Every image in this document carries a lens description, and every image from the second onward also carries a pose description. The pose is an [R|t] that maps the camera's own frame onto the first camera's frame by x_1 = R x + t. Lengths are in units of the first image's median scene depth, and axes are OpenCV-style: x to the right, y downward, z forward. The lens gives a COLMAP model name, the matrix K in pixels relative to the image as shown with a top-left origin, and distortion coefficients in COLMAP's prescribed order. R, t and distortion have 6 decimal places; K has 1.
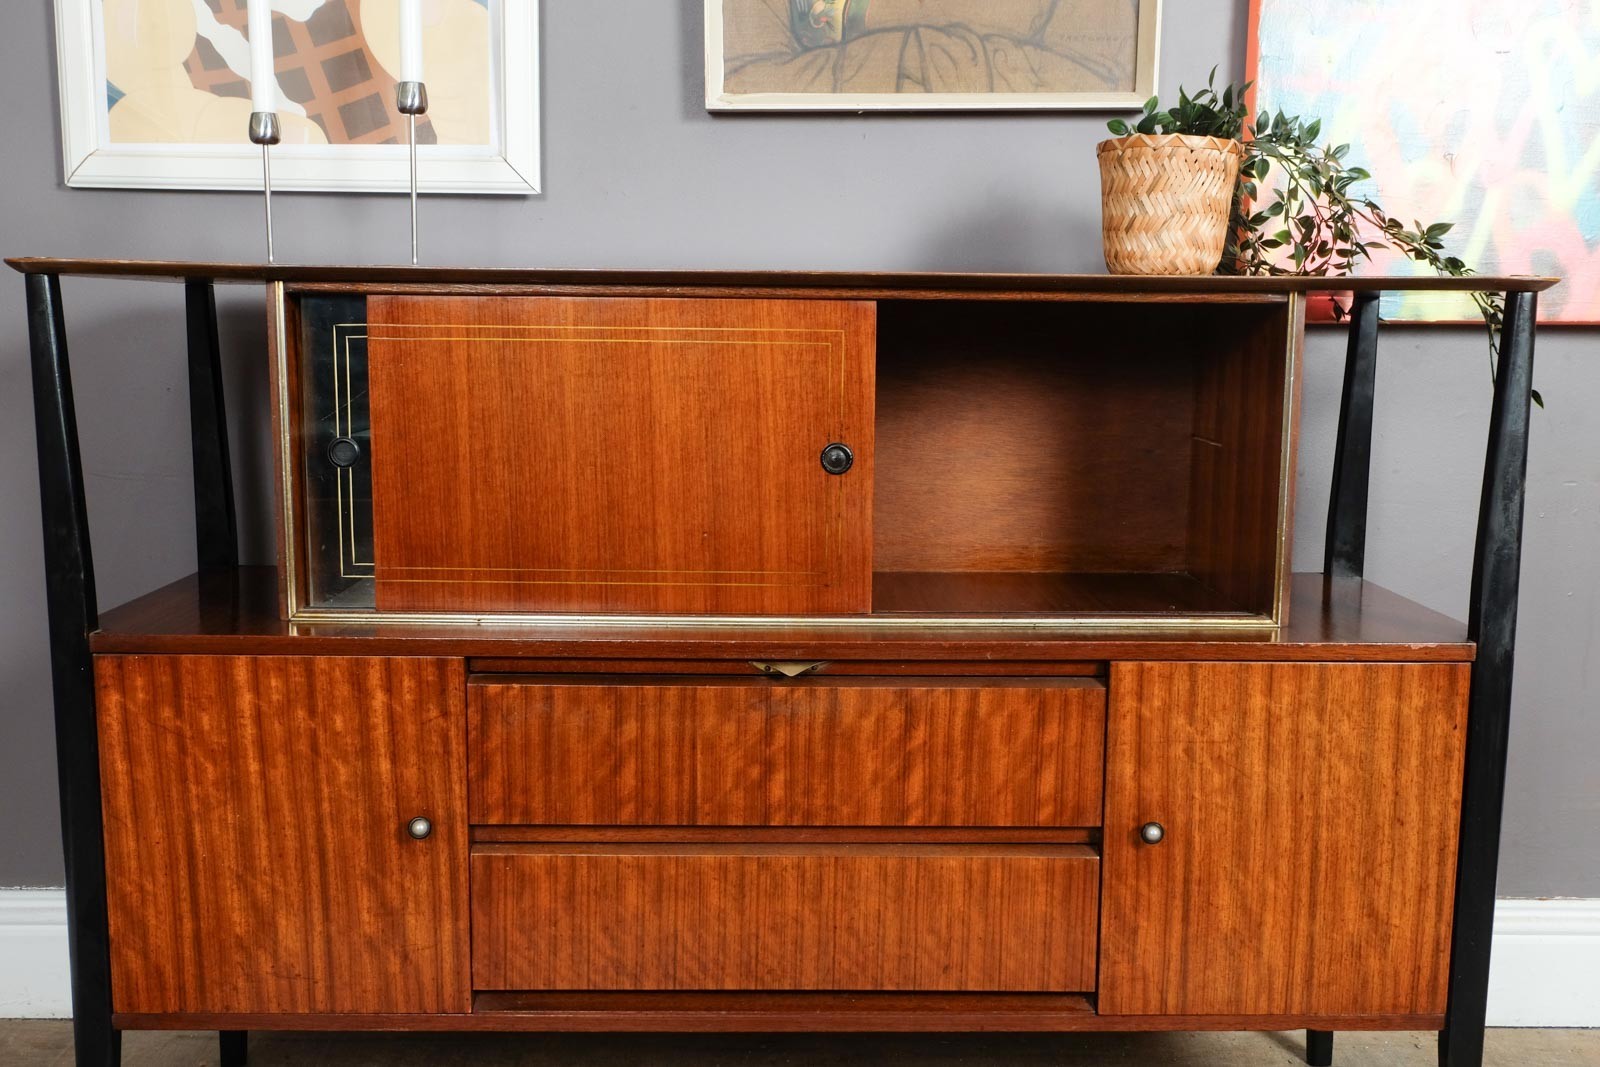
lens RADIAL K [[1625.2, 0, 816.2], [0, 1625.2, 535.2], [0, 0, 1]] dist [0.023272, 0.003829]
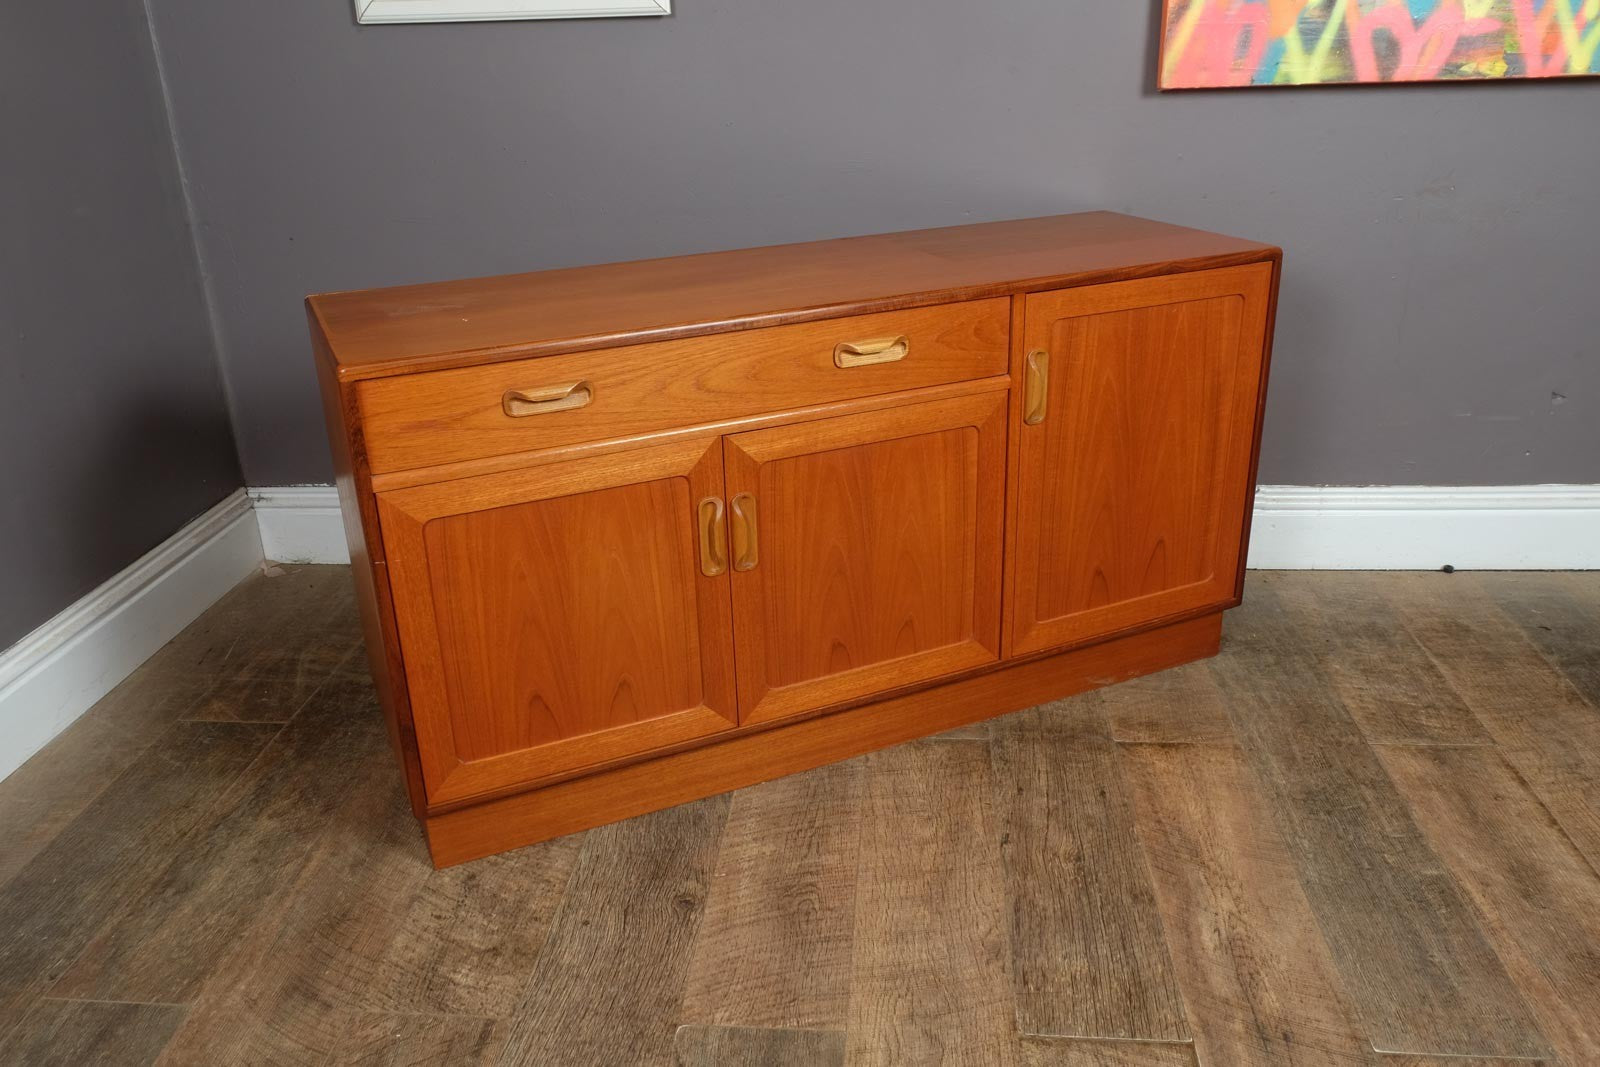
lens RADIAL K [[1348.9, 0, 799.1], [0, 1348.9, 555.3], [0, 0, 1]] dist [-0.014626, 0.013310]
pose [[0.994371, 0.001194, -0.105951, 0.090573], [0.025624, 0.967545, 0.251395, -0.051941], [0.102812, -0.252695, 0.962068, -0.330042]]
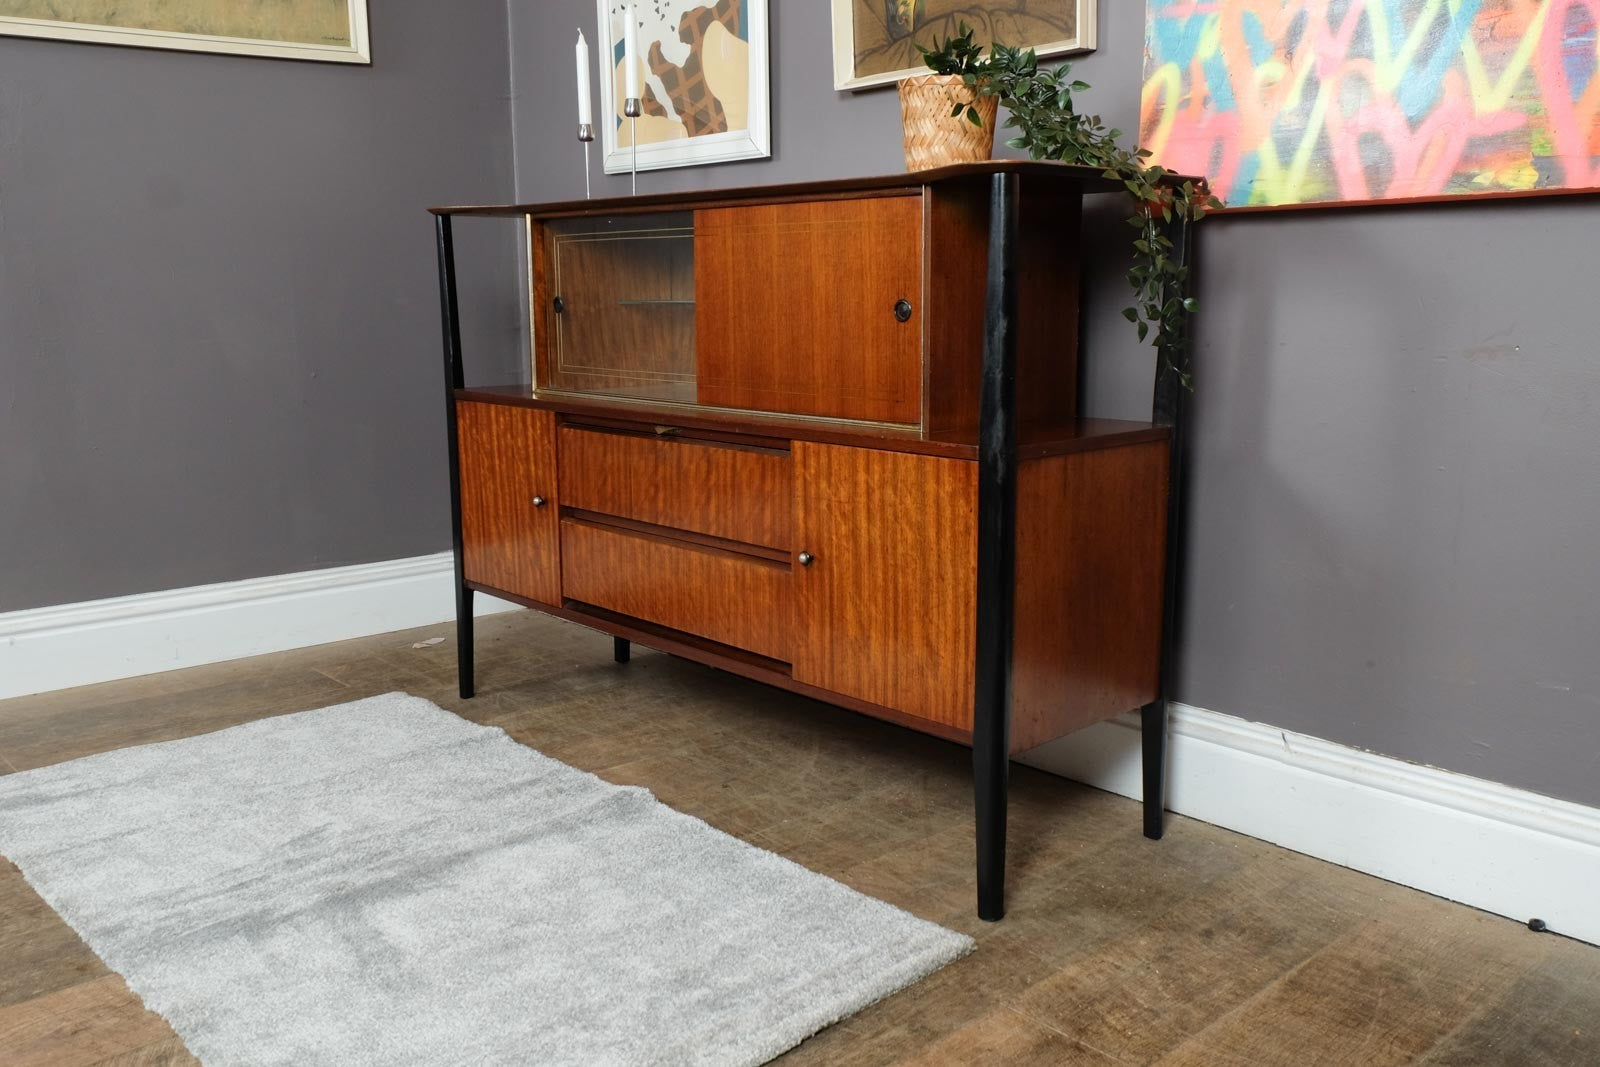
lens RADIAL K [[1423.2, 0, 733.6], [0, 1423.2, 523.6], [0, 0, 1]] dist [-0.007042, 0.010453]
pose [[0.632411, 0.116111, -0.765882, 1.147139], [-0.096881, 0.992795, 0.070514, 0.065586], [0.768551, 0.029606, 0.639103, 0.117931]]
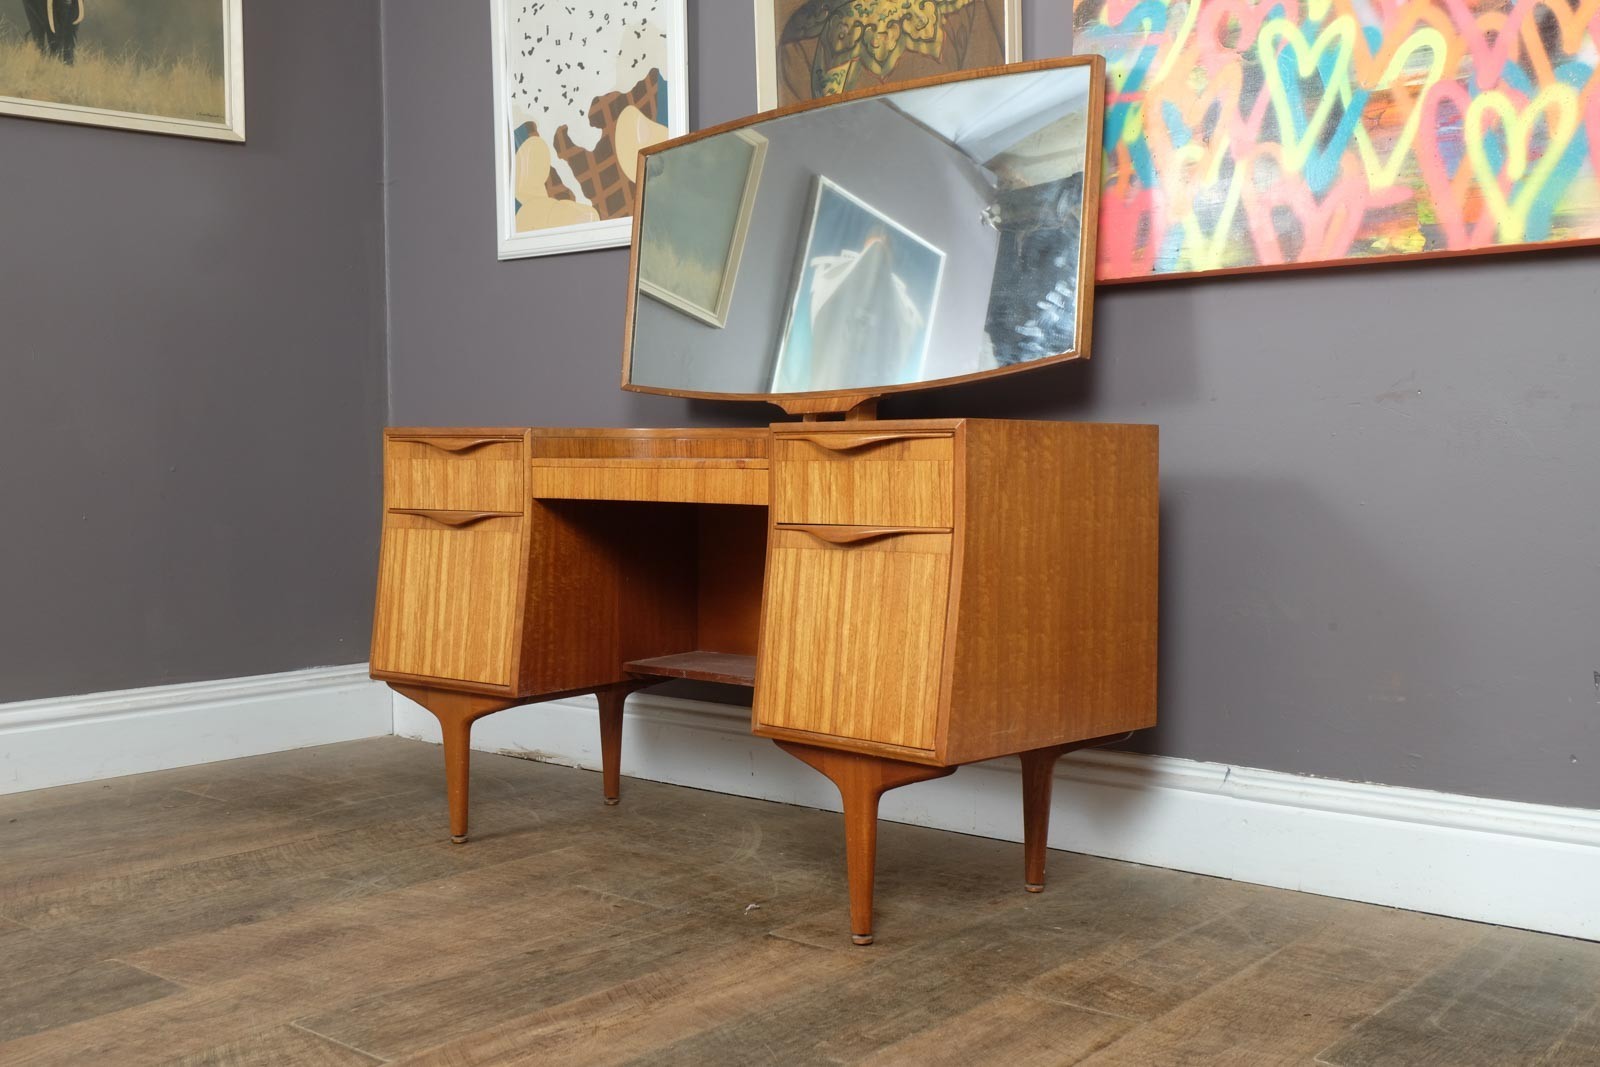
lens RADIAL K [[1769.6, 0, 719.9], [0, 1769.6, 502.9], [0, 0, 1]] dist [0.016155, -0.017094]
pose [[0.731605, 0.010084, -0.681654, 1.287066], [-0.083541, 0.993681, -0.074962, 0.216843], [0.676591, 0.111789, 0.727824, -0.257551]]
